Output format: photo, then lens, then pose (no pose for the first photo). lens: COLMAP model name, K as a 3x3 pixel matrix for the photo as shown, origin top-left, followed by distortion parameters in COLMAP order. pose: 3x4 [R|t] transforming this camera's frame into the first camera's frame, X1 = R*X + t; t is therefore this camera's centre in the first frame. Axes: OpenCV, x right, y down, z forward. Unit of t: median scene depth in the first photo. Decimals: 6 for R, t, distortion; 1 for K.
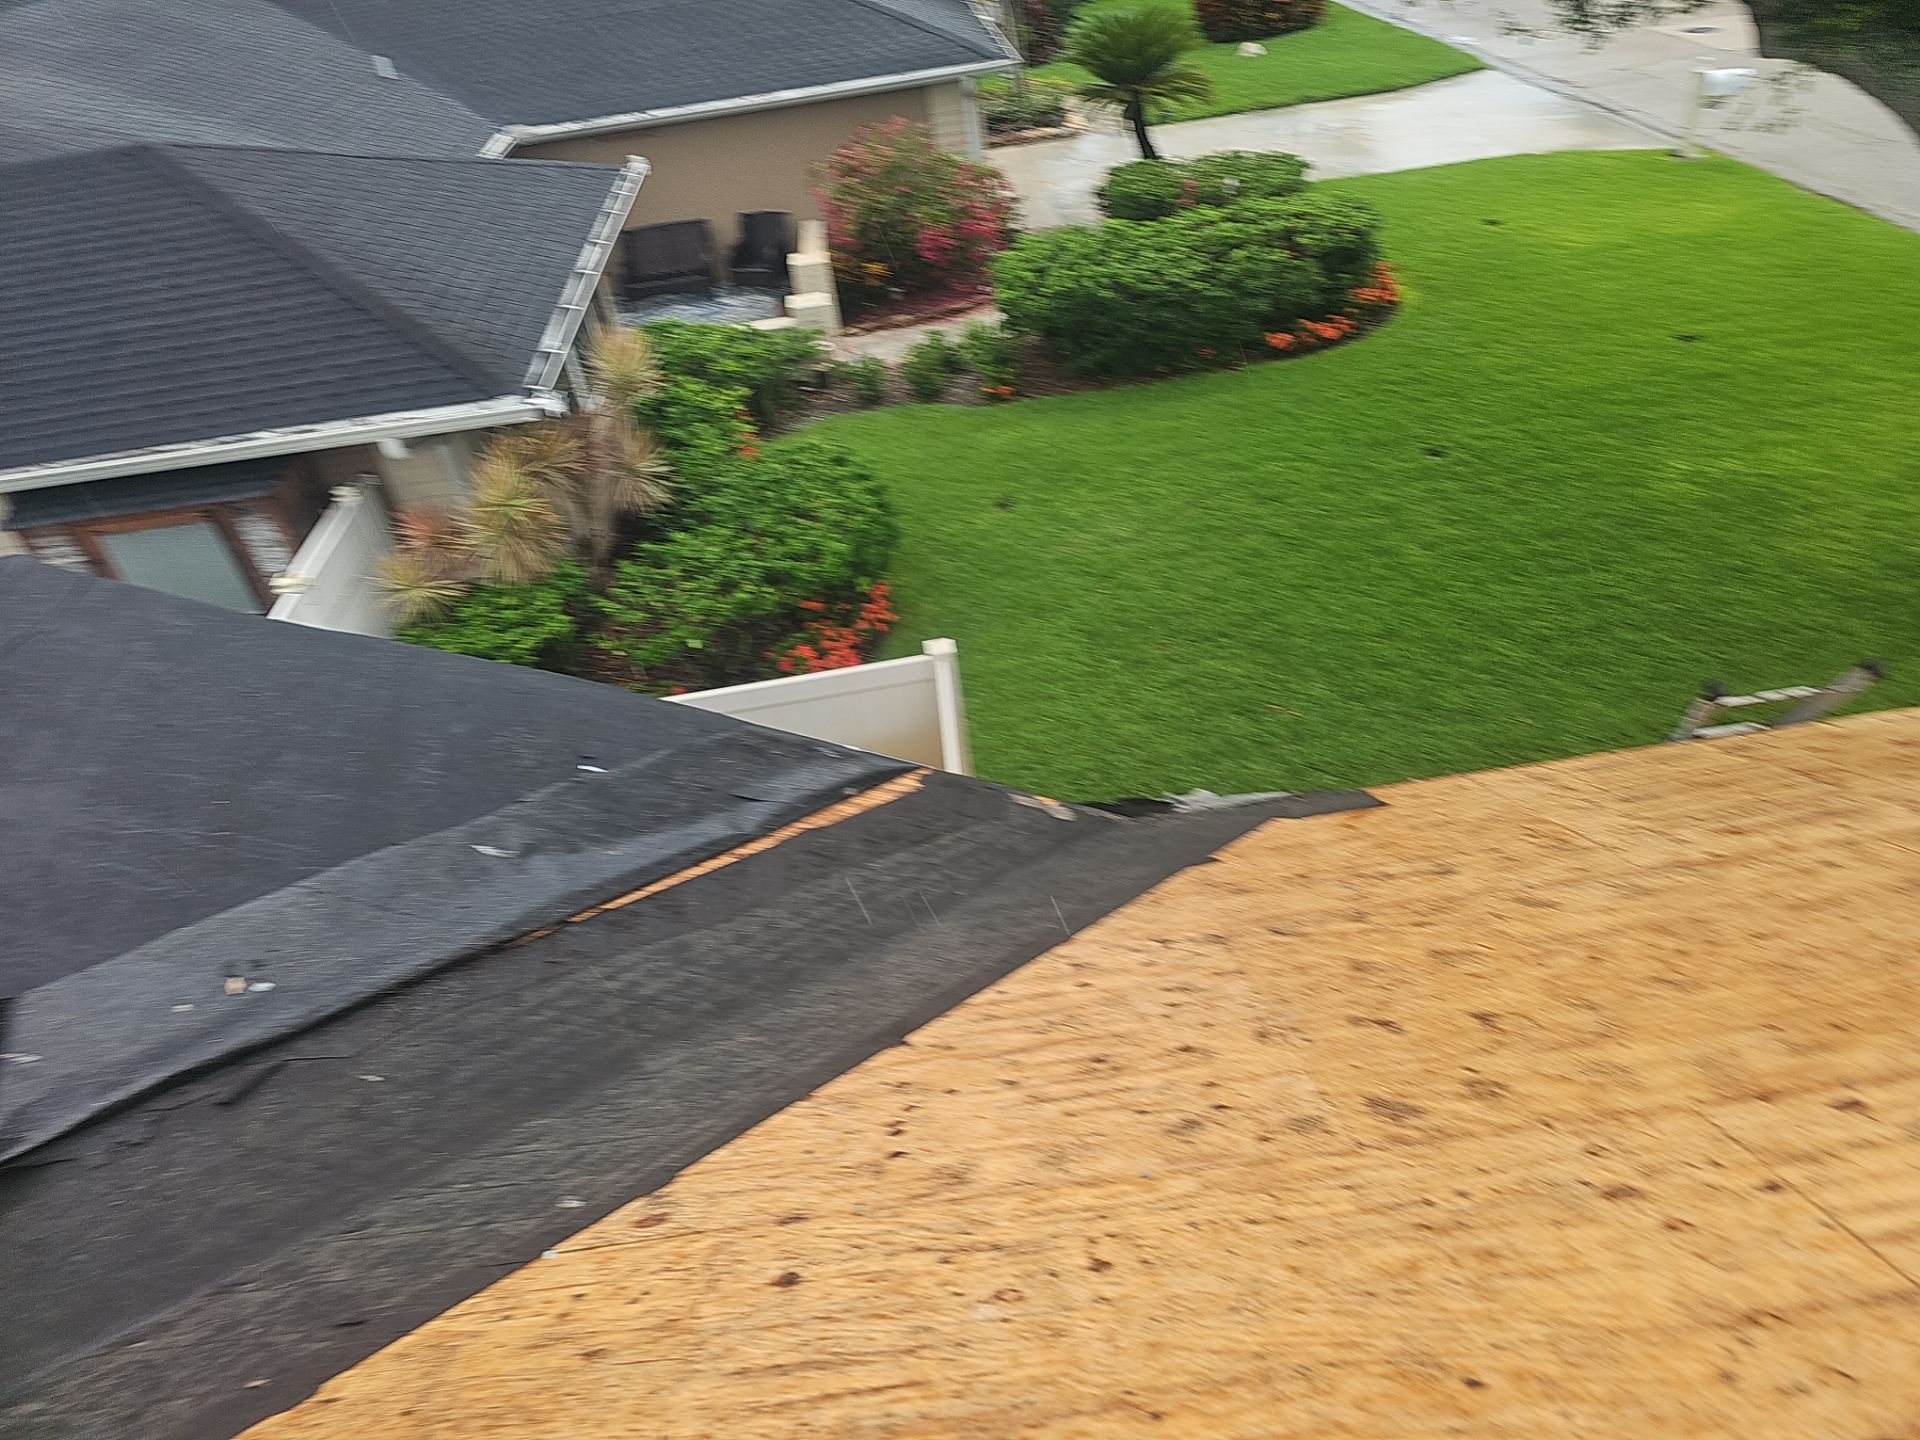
lens RADIAL K [[1212.3, 0, 960.0], [0, 1212.3, 720.0], [0, 0, 1]] dist [0.038550, -0.032013]
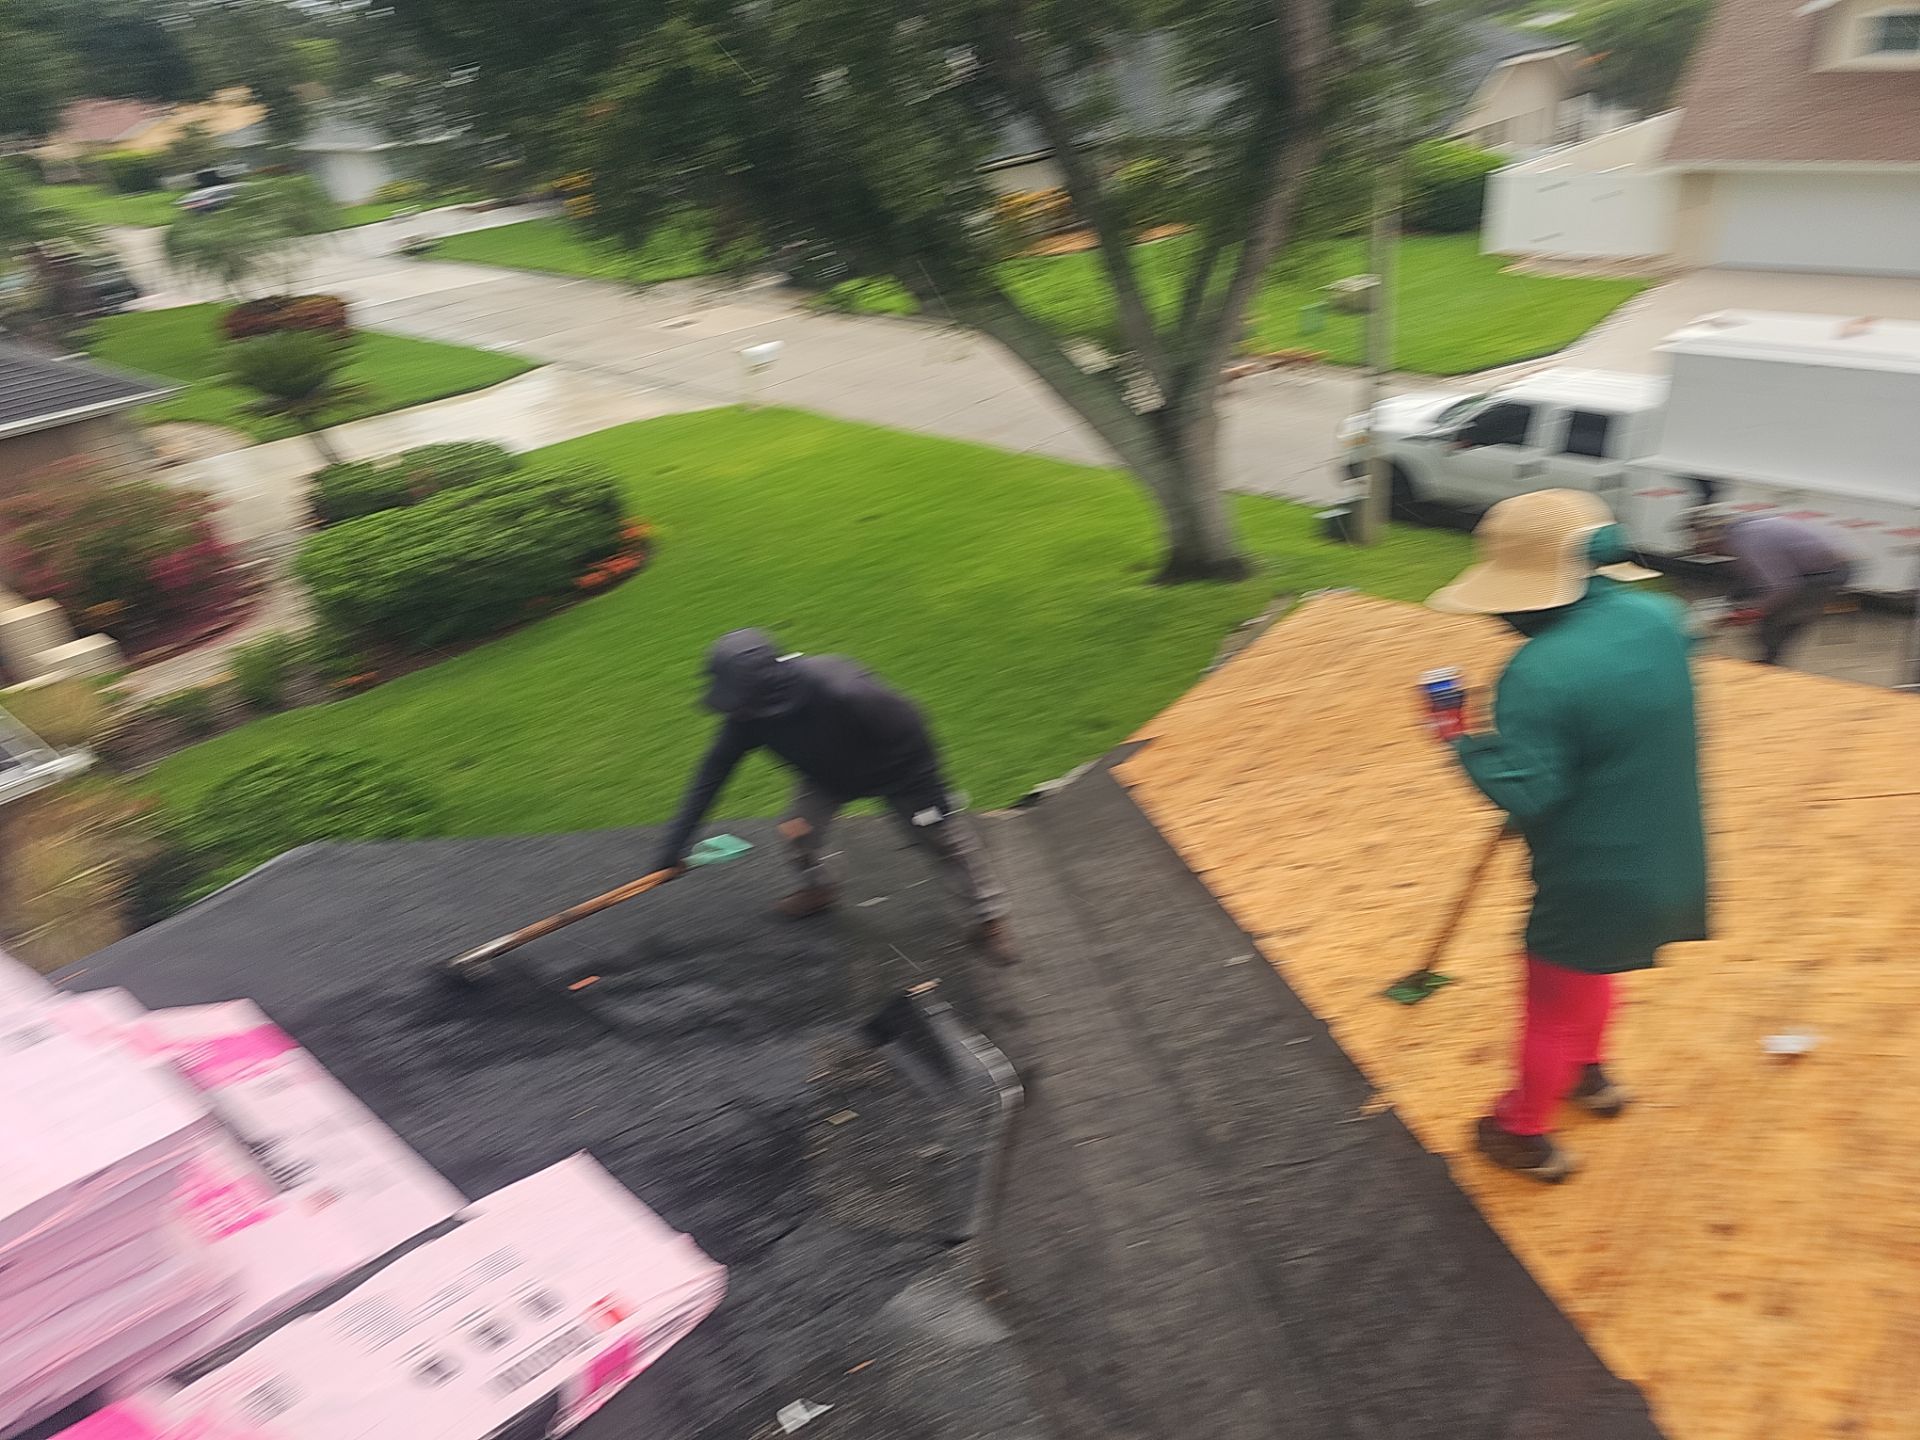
lens RADIAL K [[1212.3, 0, 960.0], [0, 1212.3, 720.0], [0, 0, 1]] dist [0.038550, -0.032013]
pose [[0.707930, -0.274865, 0.650603, -0.664648], [0.406997, 0.911603, -0.057727, 0.030276], [-0.577225, 0.305660, 0.757221, -0.033134]]
